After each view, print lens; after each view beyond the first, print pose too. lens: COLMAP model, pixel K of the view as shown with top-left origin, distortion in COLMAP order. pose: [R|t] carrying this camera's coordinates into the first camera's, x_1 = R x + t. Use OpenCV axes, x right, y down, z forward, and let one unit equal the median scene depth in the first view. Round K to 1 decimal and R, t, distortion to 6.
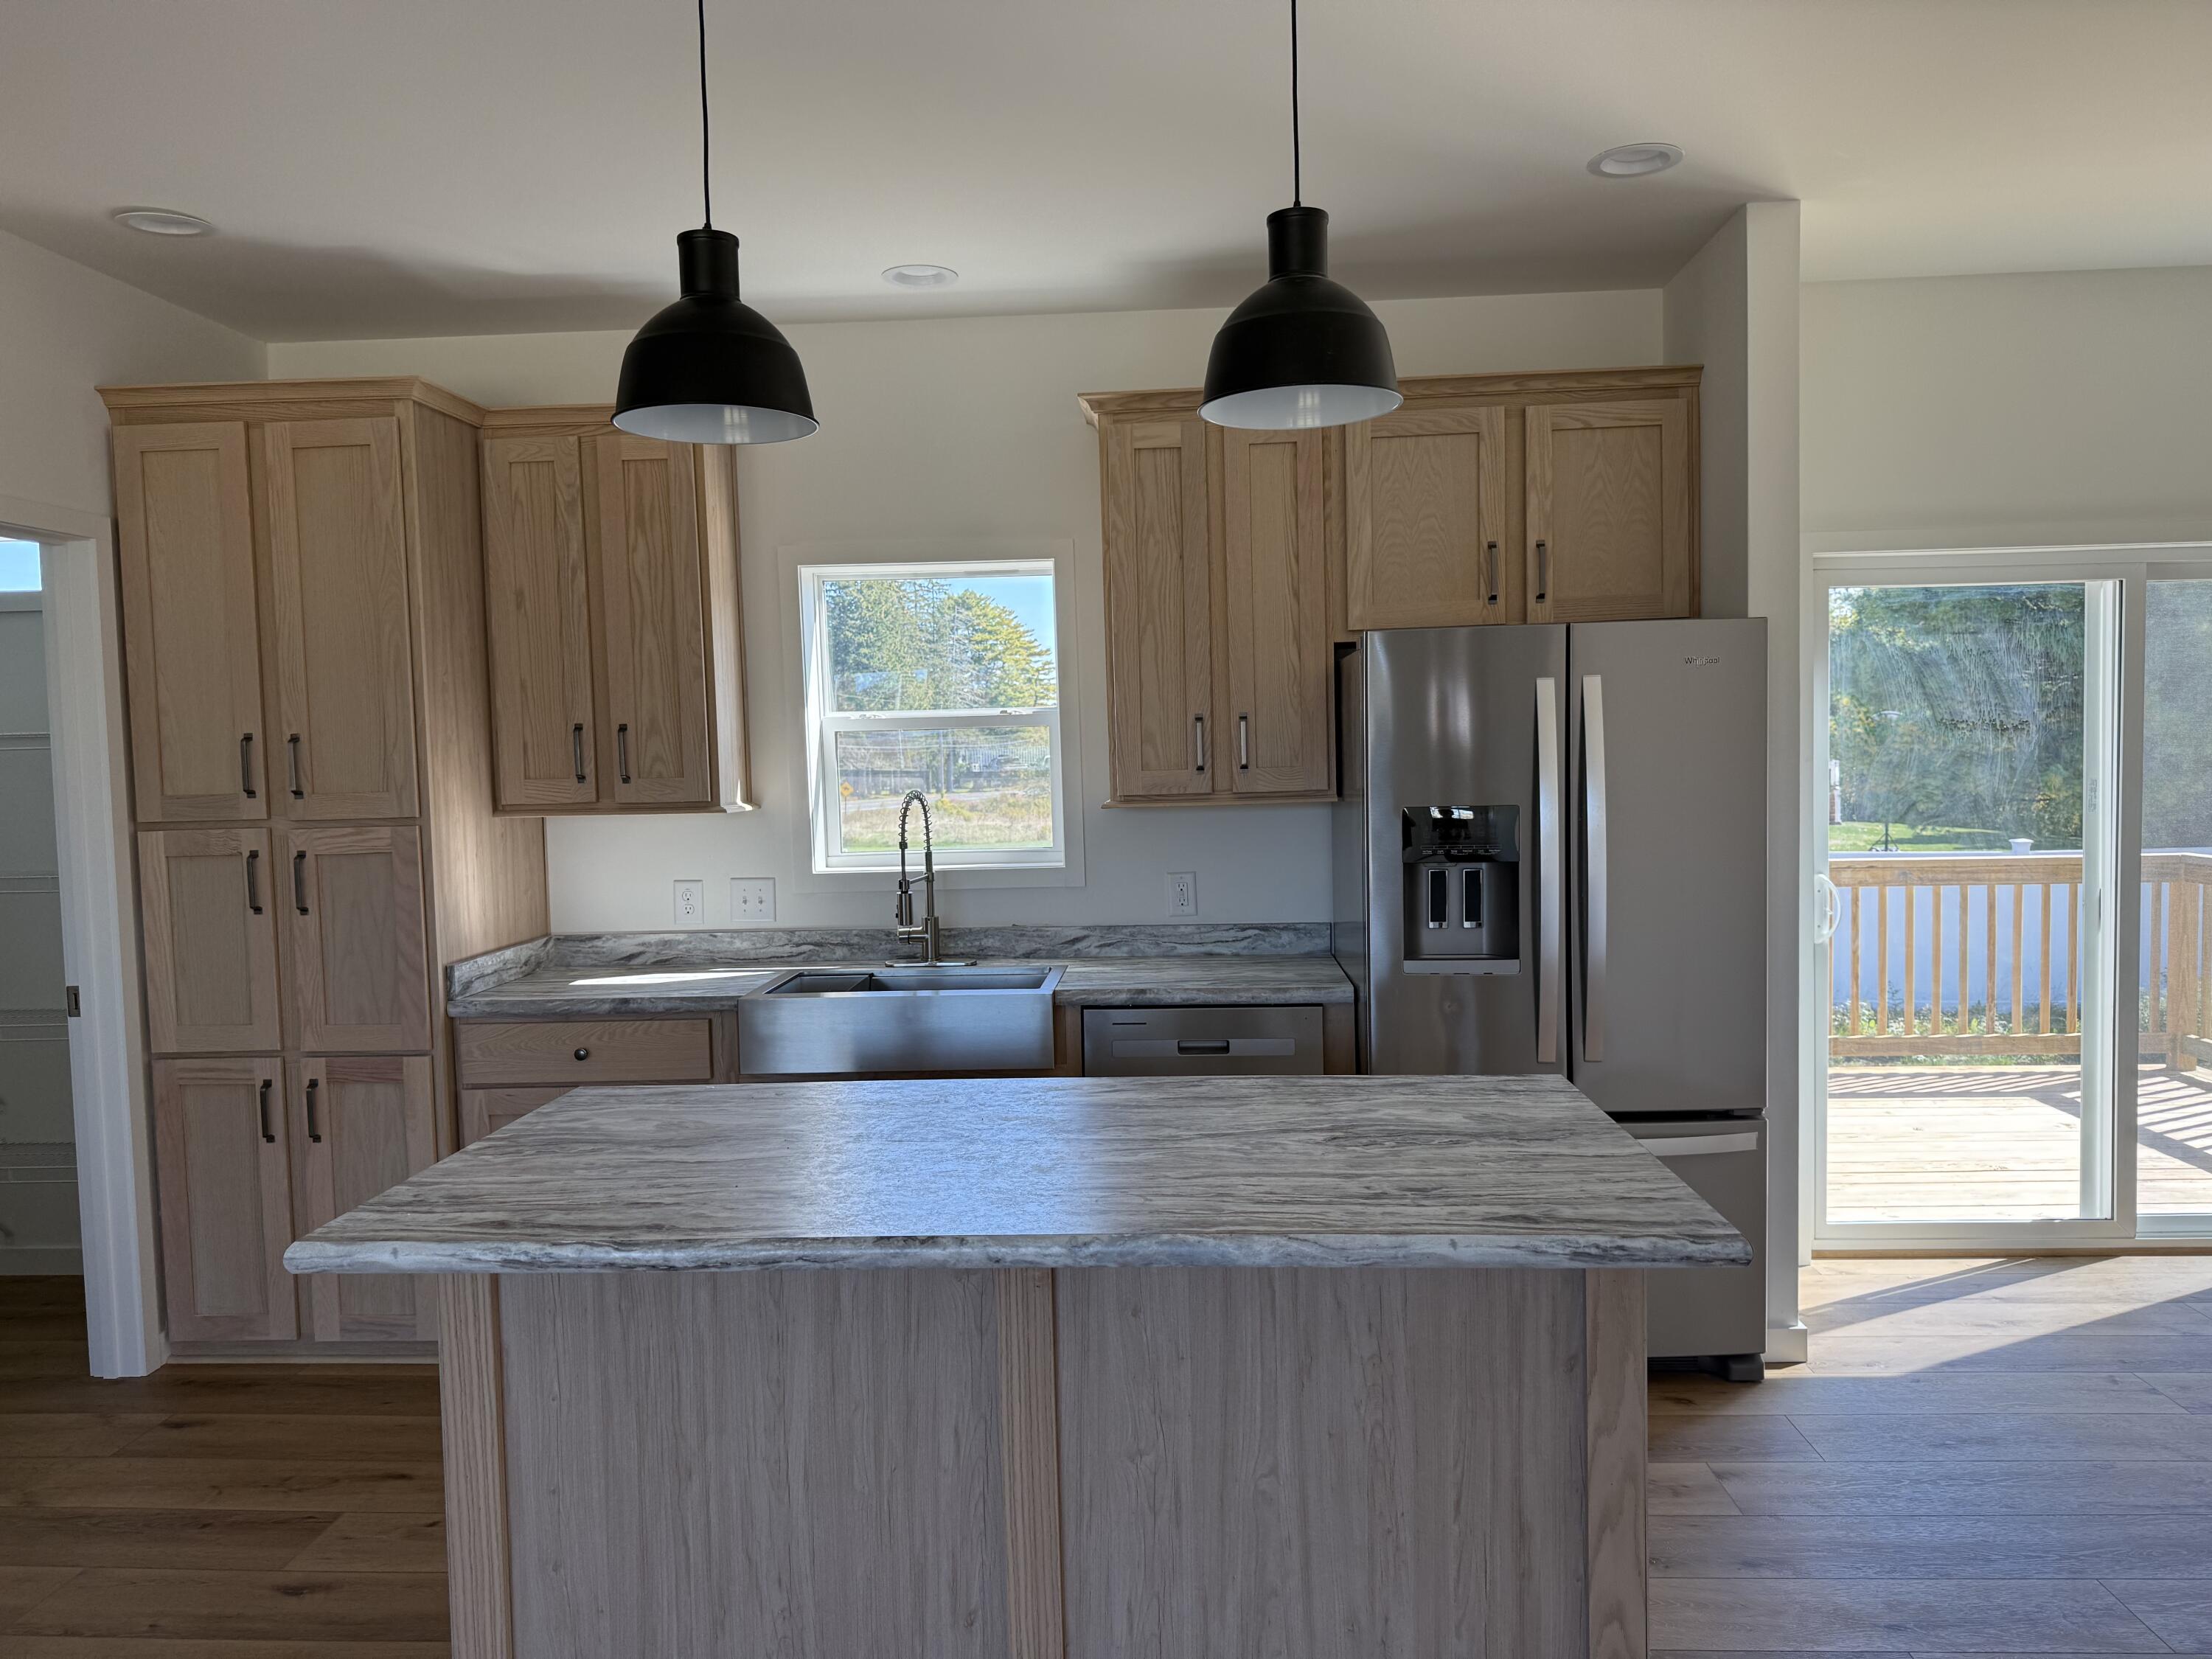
lens RADIAL K [[1546.7, 0, 1105.4], [0, 1546.7, 843.5], [0, 0, 1]] dist [0.065773, -0.098425]
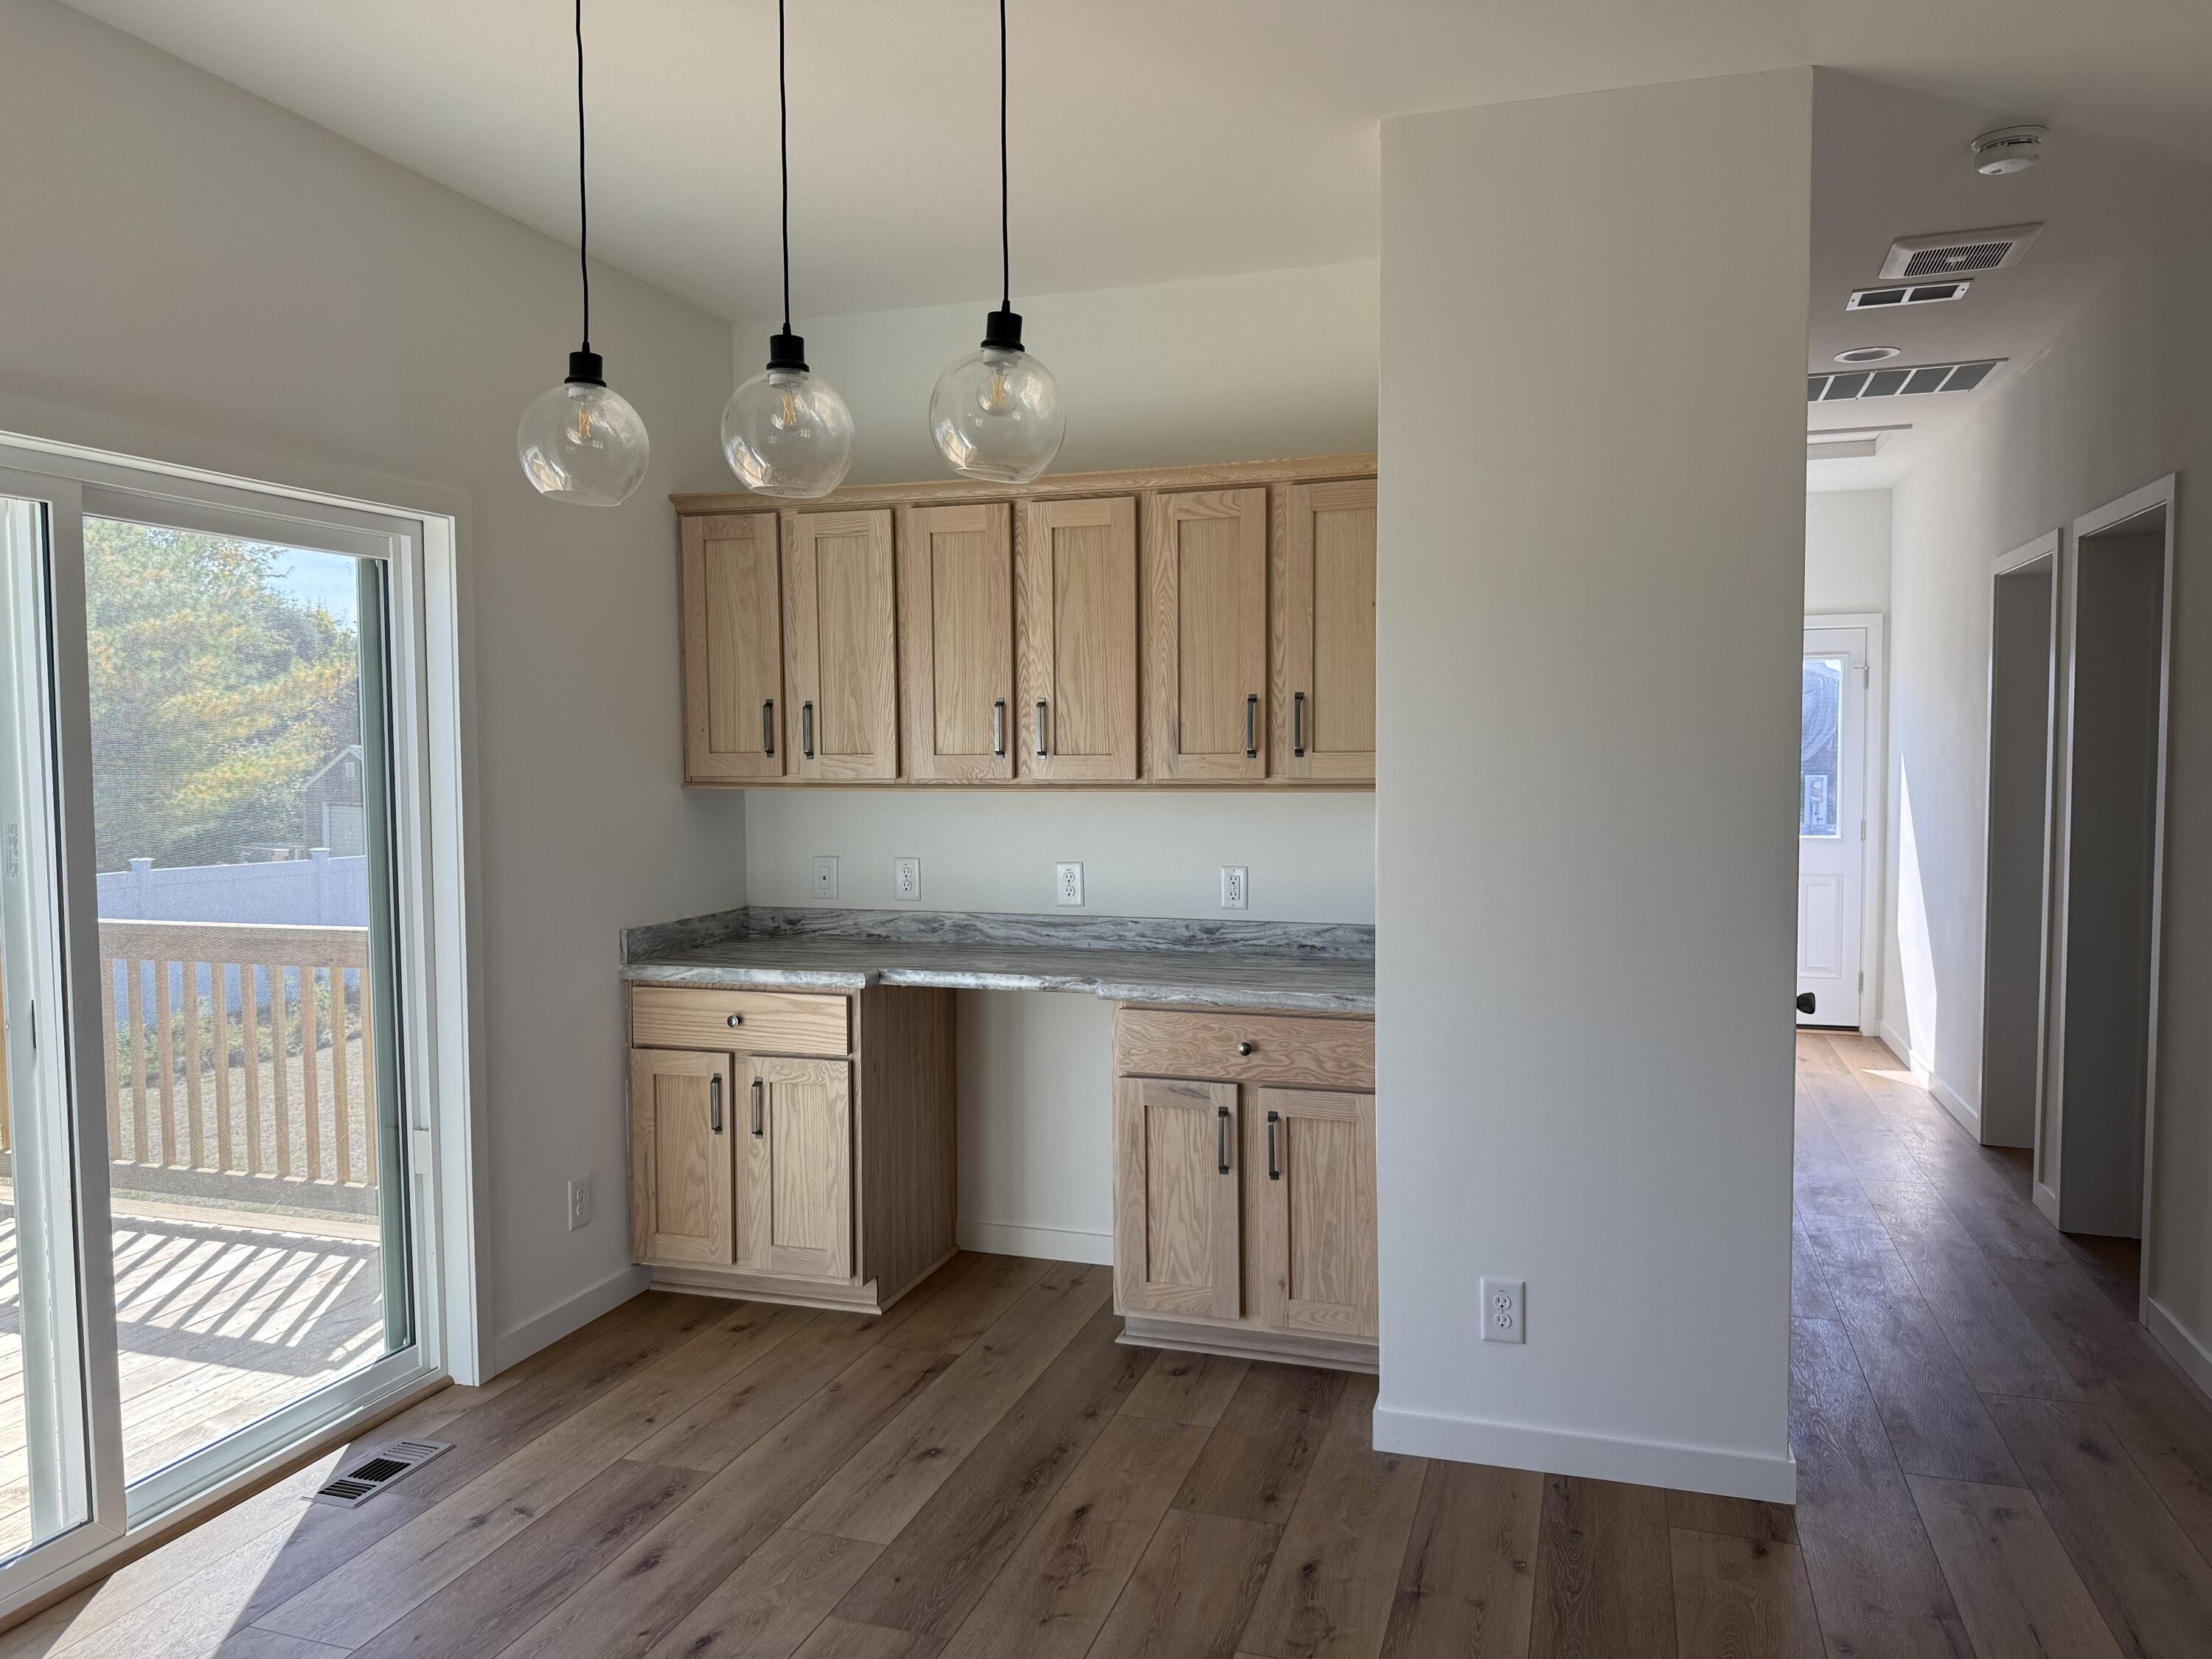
lens RADIAL K [[1546.7, 0, 1097.1], [0, 1546.7, 839.8], [0, 0, 1]] dist [0.065773, -0.098425]
pose [[0.249930, -0.031027, 0.967767, 0.163911], [0.055014, 0.998327, 0.017799, -0.023998], [-0.966700, 0.048792, 0.251219, 0.491335]]
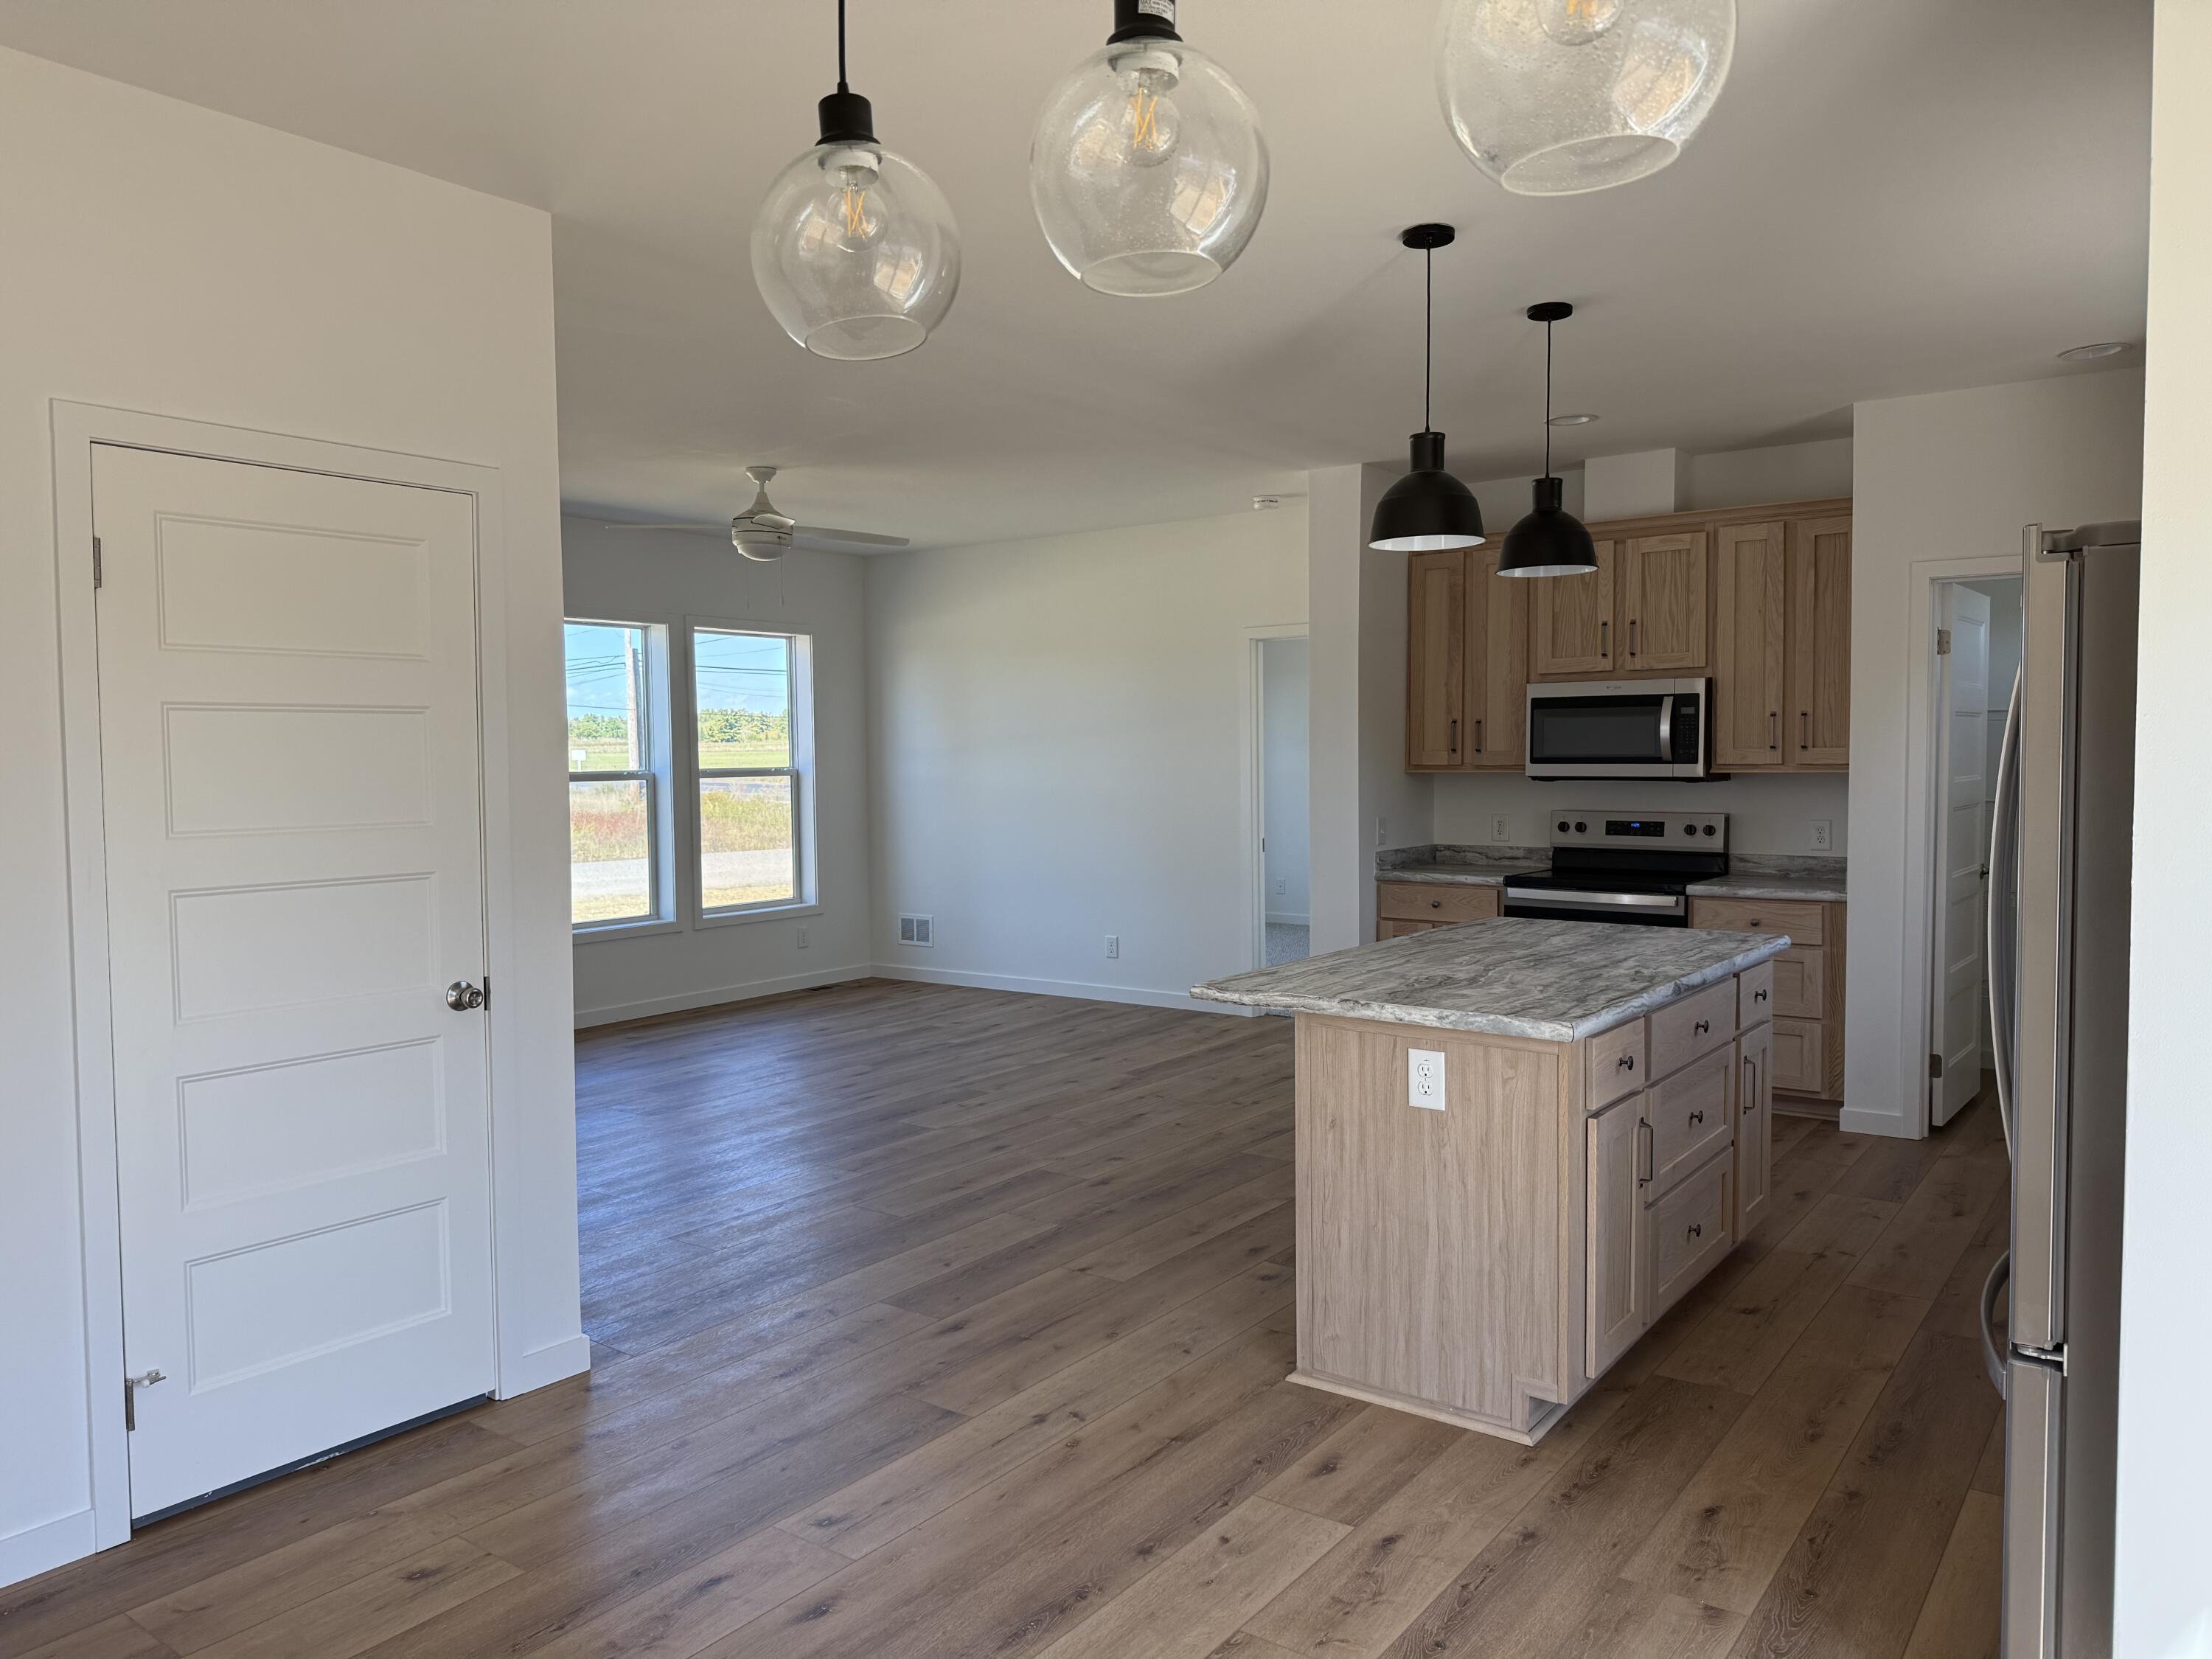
lens RADIAL K [[1546.7, 0, 1109.1], [0, 1546.7, 827.2], [0, 0, 1]] dist [0.065773, -0.098425]
pose [[-0.542070, 0.071536, -0.837283, 1.015636], [-0.026609, 0.994409, 0.102188, -0.074300], [0.839912, 0.077673, -0.537136, 0.932246]]
